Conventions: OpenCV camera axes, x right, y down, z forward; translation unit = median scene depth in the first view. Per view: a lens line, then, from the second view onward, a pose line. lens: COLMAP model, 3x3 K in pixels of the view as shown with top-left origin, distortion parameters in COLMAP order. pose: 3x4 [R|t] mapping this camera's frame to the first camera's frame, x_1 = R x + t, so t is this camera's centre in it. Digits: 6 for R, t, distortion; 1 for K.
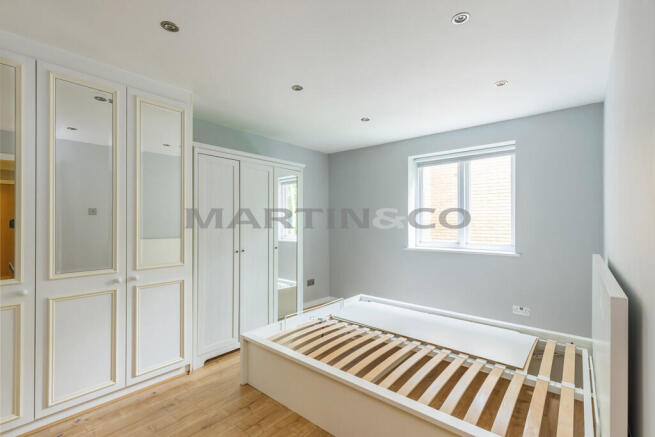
lens RADIAL K [[294.4, 0, 328.3], [0, 294.4, 221.1], [0, 0, 1]] dist [0.003196, 0.000039]
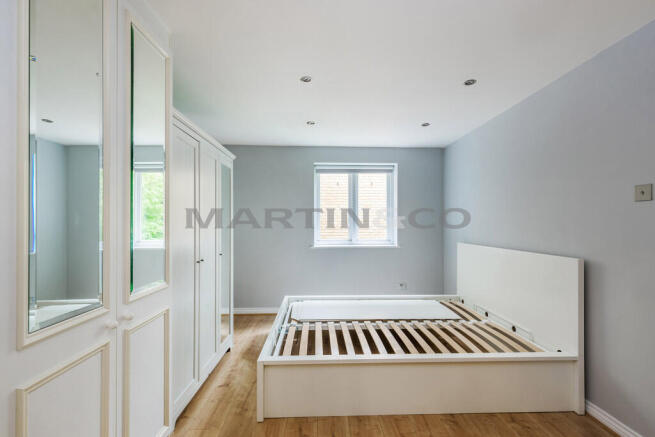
lens RADIAL K [[294.4, 0, 326.6], [0, 294.4, 219.9], [0, 0, 1]] dist [0.003196, 0.000039]
pose [[0.738827, 0.007501, 0.673853, -0.505775], [-0.001678, 0.999955, -0.009291, 0.003009], [-0.673893, 0.005733, 0.738807, 0.195440]]
